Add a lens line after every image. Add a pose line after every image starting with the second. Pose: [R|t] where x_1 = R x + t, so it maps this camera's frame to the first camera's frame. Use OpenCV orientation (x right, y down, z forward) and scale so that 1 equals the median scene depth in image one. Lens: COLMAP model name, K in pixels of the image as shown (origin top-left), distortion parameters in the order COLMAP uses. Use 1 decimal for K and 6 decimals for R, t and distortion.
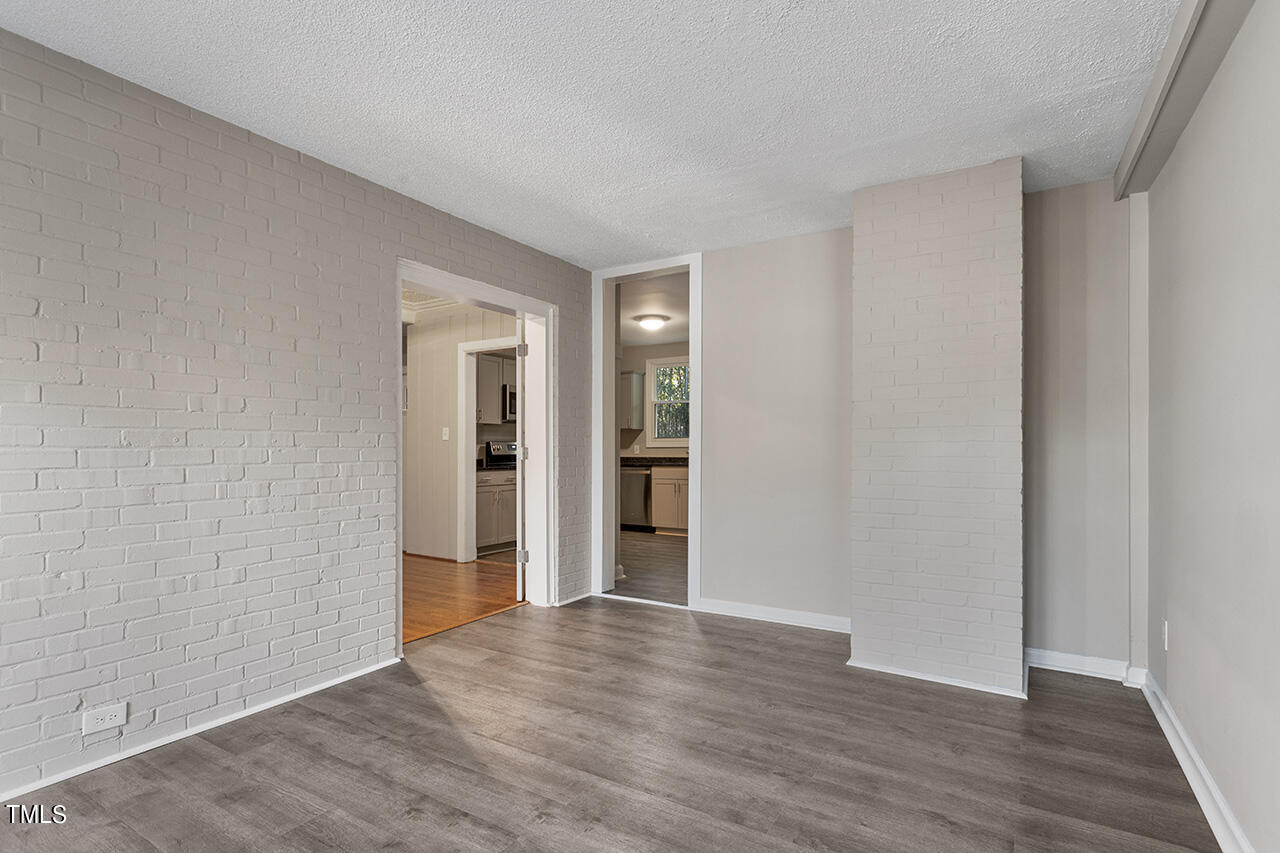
lens RADIAL K [[620.4, 0, 639.4], [0, 620.4, 435.0], [0, 0, 1]] dist [-0.000792, -0.000208]
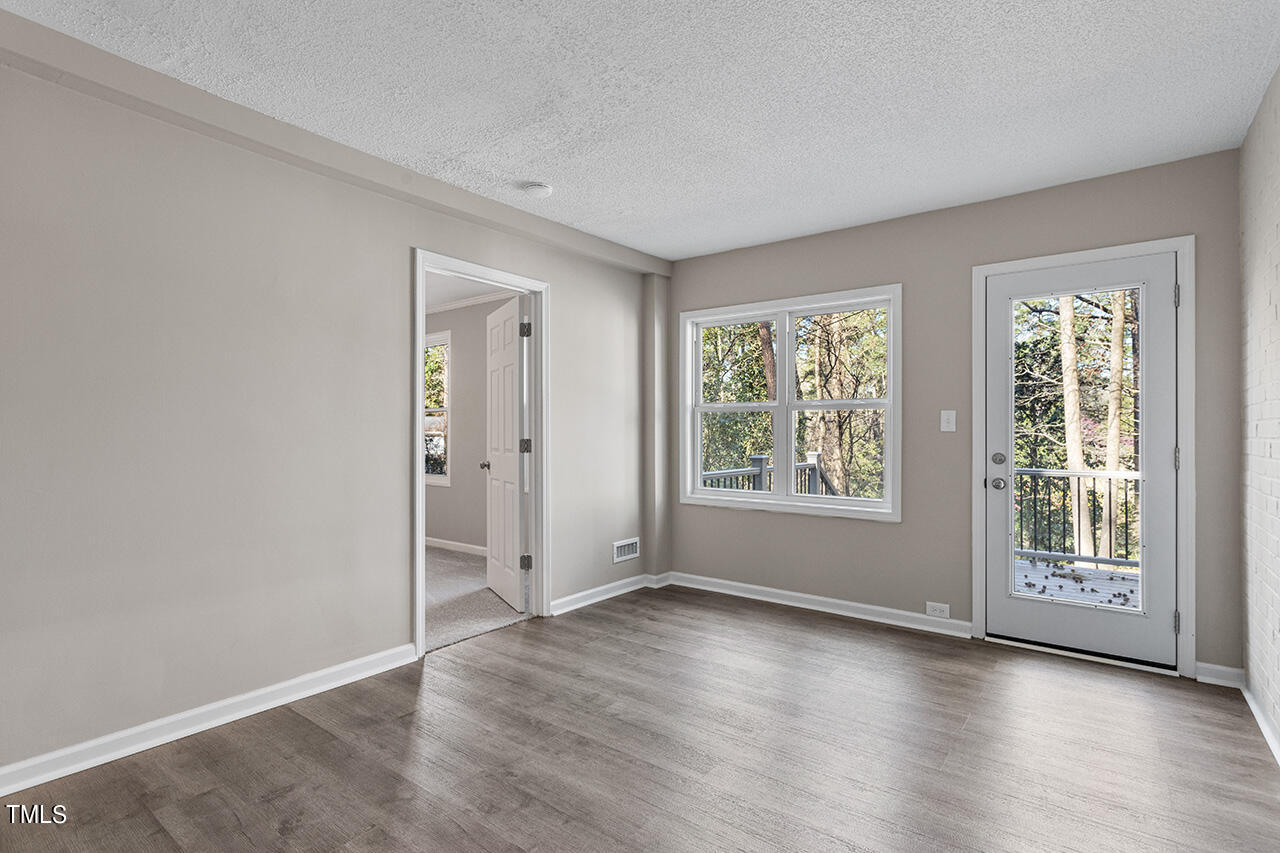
lens RADIAL K [[620.4, 0, 640.4], [0, 620.4, 430.8], [0, 0, 1]] dist [-0.000792, -0.000208]
pose [[-0.994250, -0.000946, 0.107078, -0.077751], [-0.003016, 0.999812, -0.019171, 0.024360], [-0.107040, -0.019384, -0.994066, 1.936845]]
